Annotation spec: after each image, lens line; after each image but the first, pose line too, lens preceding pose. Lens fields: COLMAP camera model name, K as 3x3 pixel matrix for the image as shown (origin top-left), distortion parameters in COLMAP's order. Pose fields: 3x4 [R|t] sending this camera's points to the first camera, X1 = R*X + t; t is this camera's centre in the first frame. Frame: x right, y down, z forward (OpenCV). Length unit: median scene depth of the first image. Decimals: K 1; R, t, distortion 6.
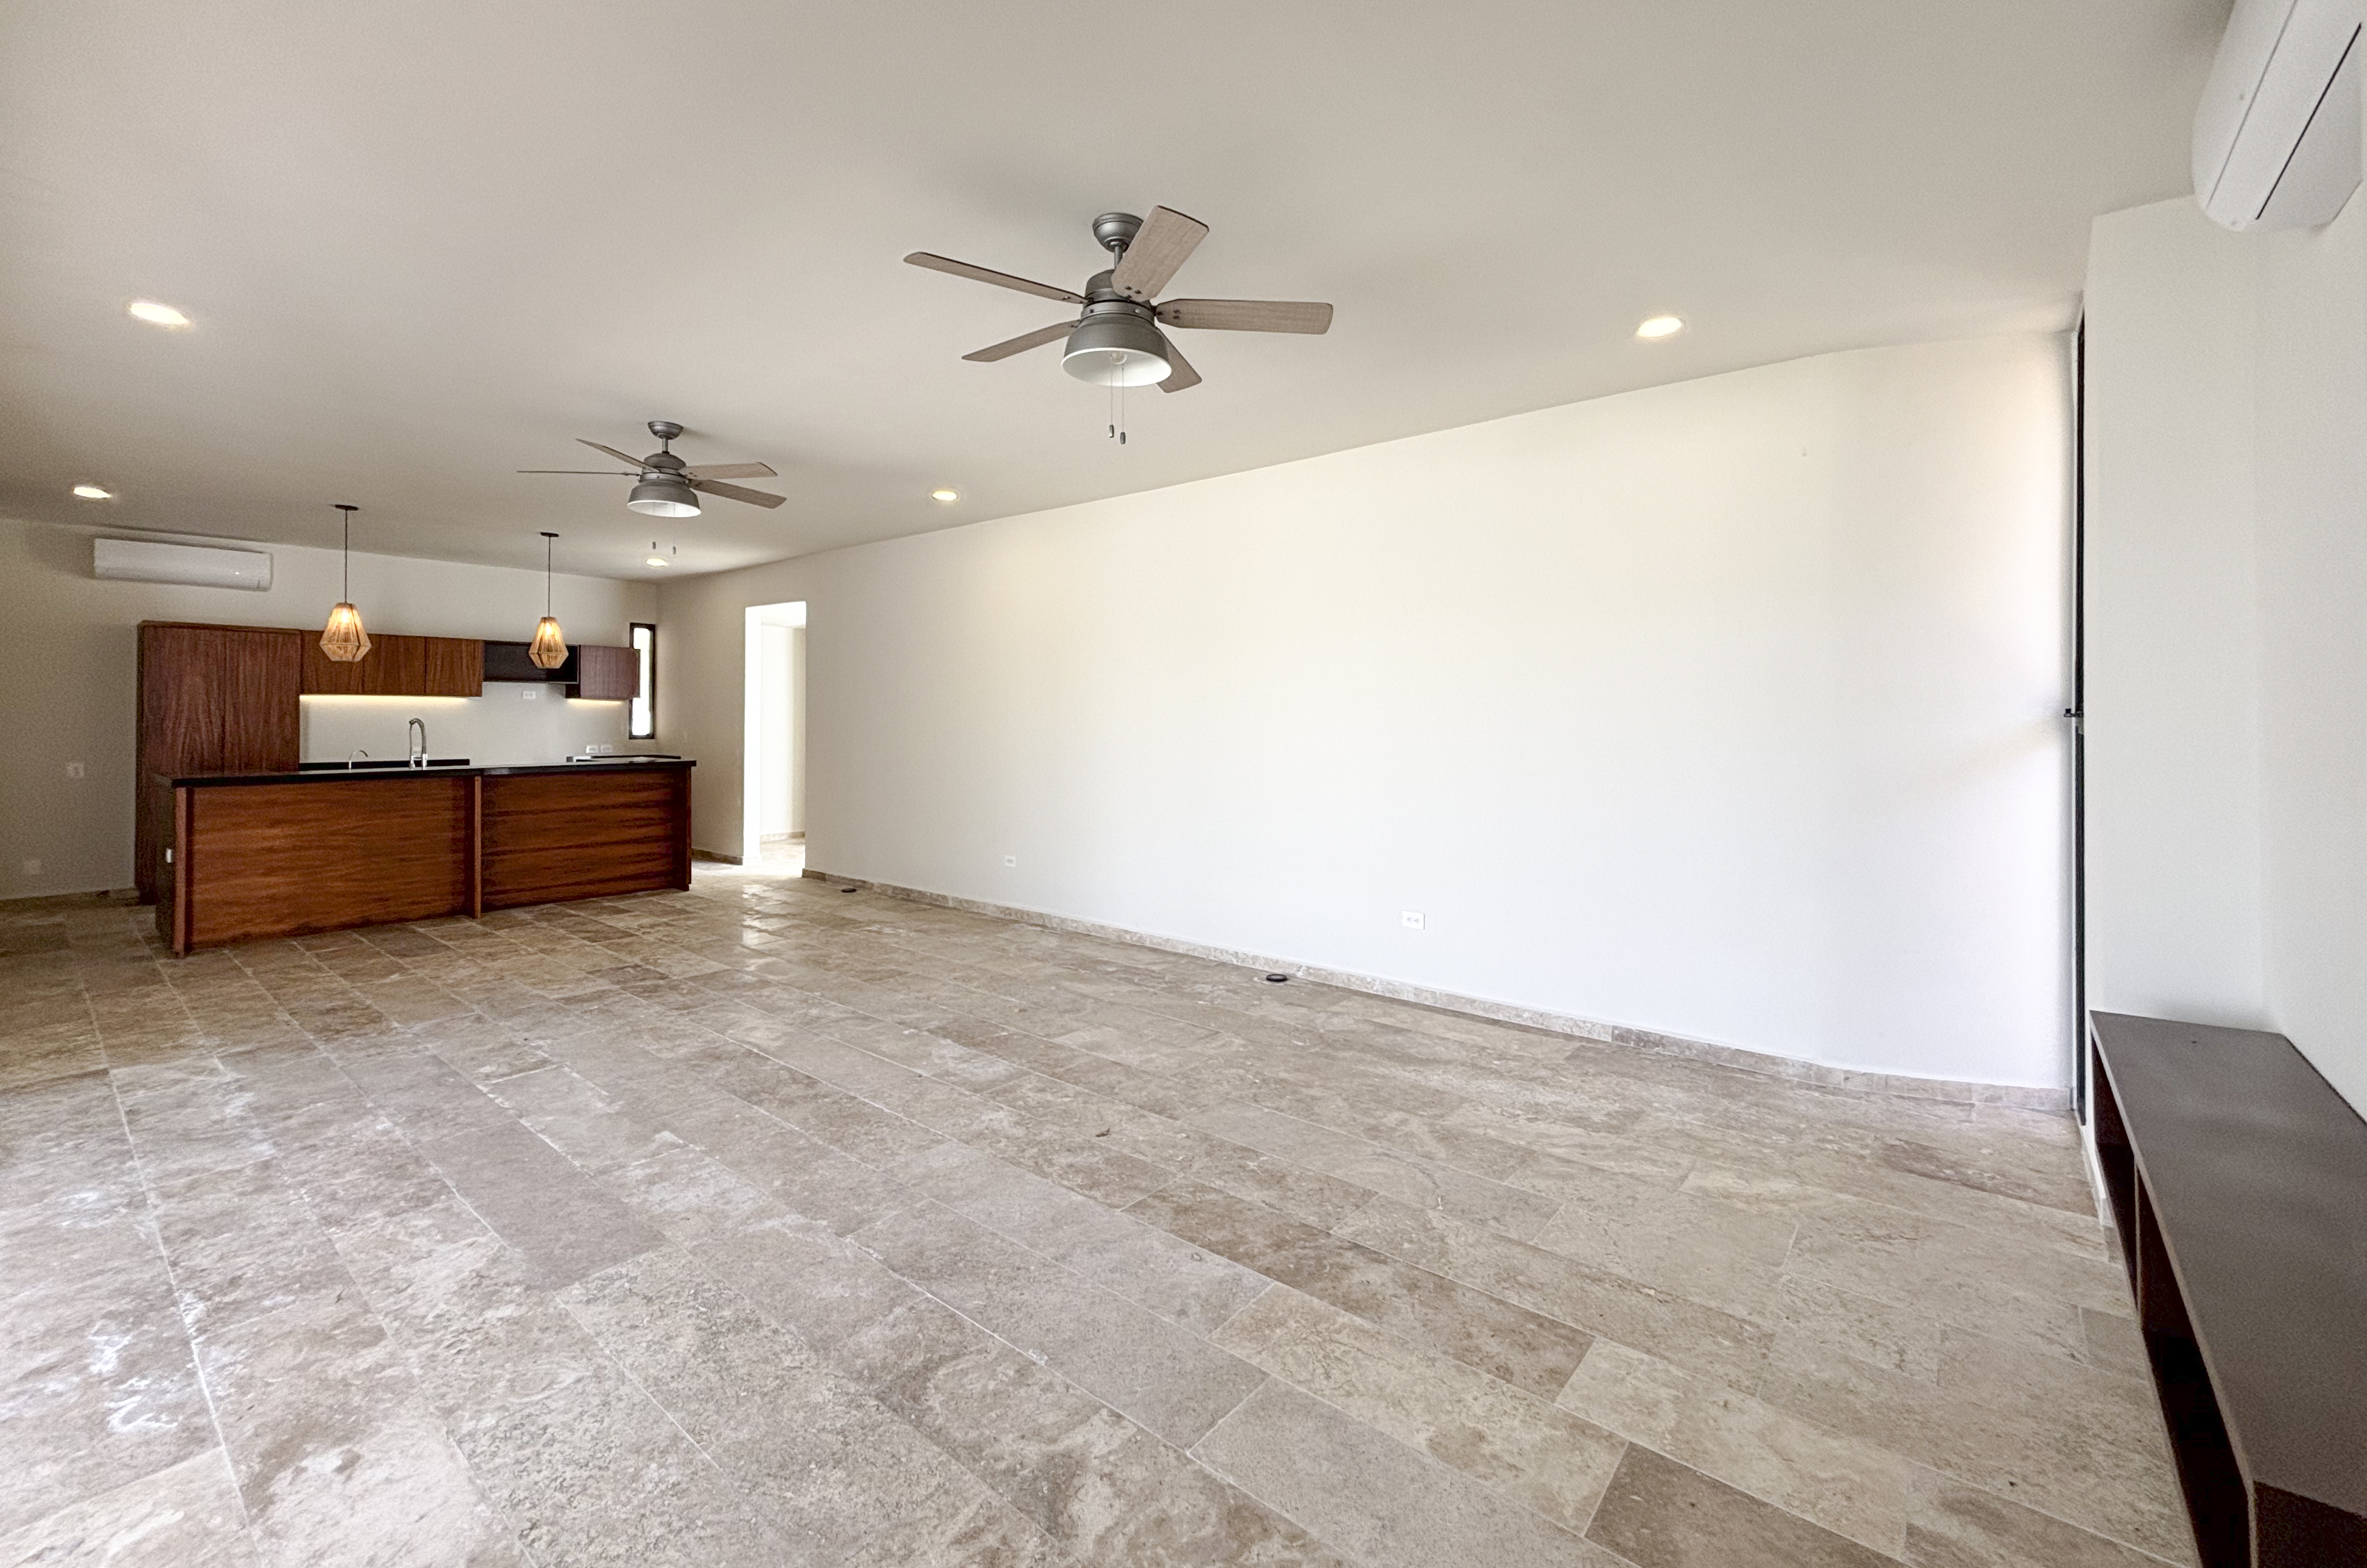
lens RADIAL K [[963.9, 0, 1185.9], [0, 963.9, 711.4], [0, 0, 1]] dist [0.000102, -0.000025]
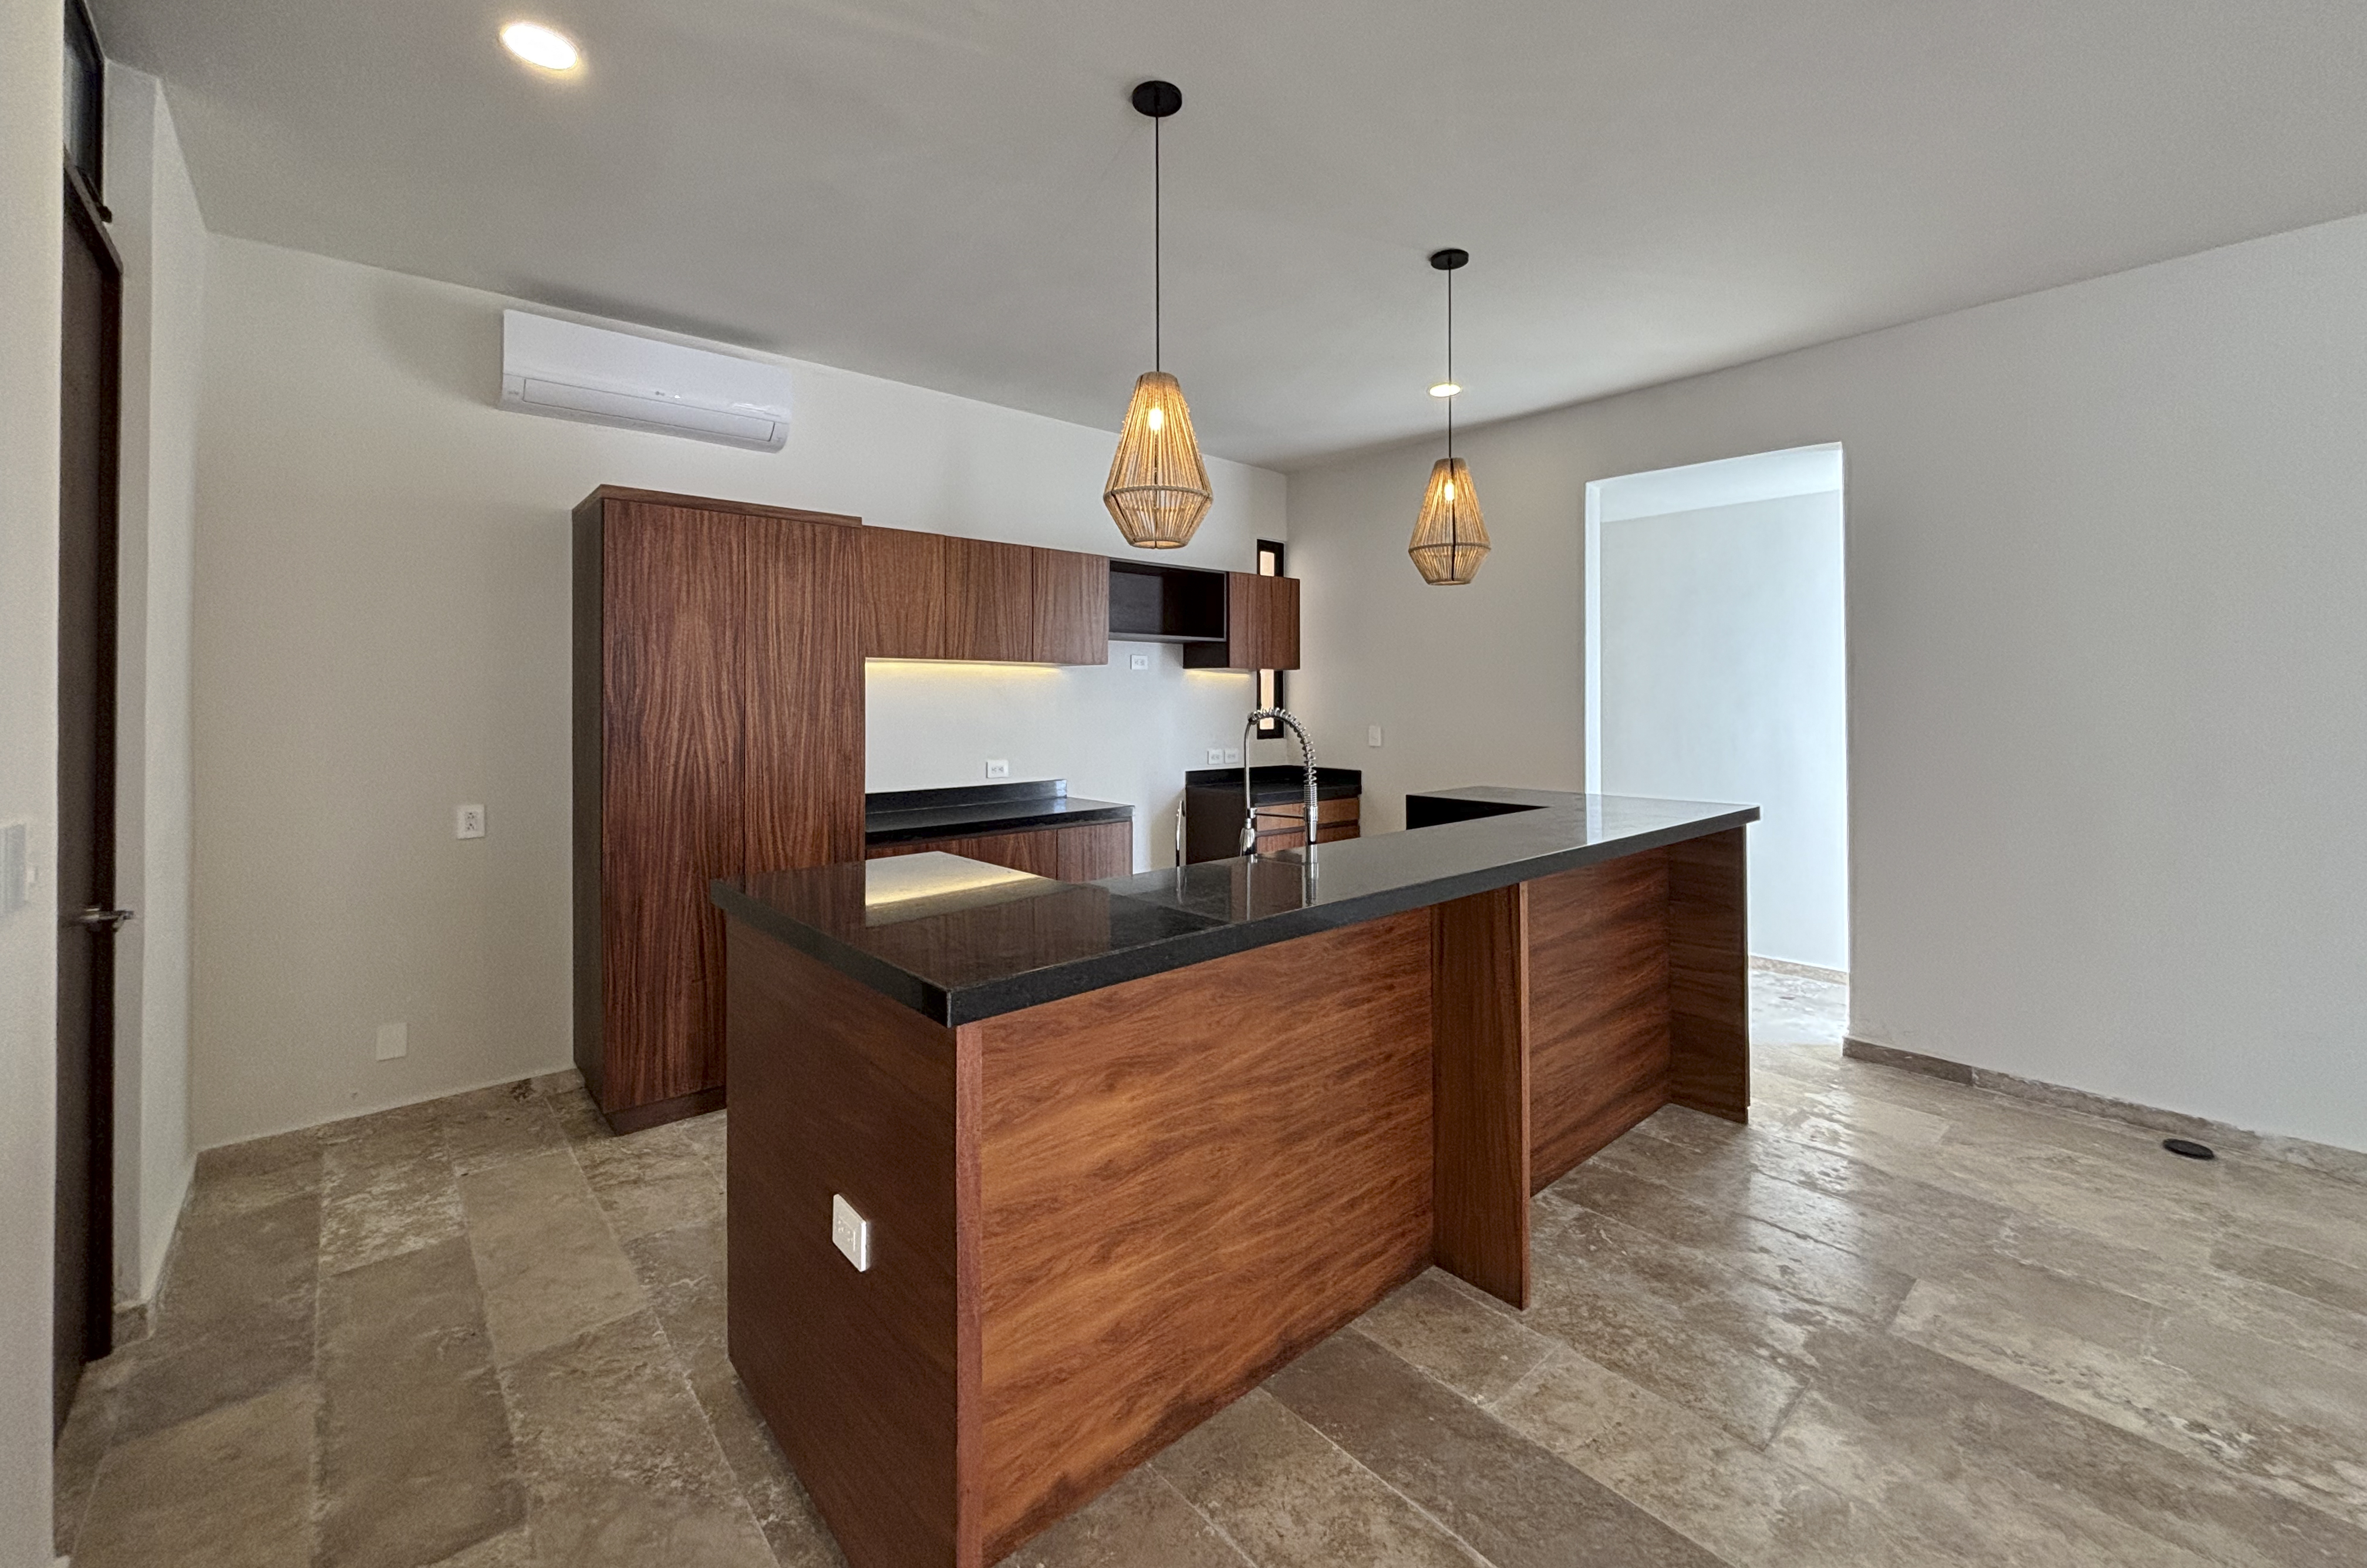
lens RADIAL K [[943.3, 0, 1181.7], [0, 943.3, 693.5], [0, 0, 1]] dist [-0.023265, 0.000042]
pose [[0.987804, -0.001156, -0.155701, -0.732943], [0.000614, 0.999994, -0.003528, 0.002036], [0.155704, 0.003389, 0.987798, 0.602959]]
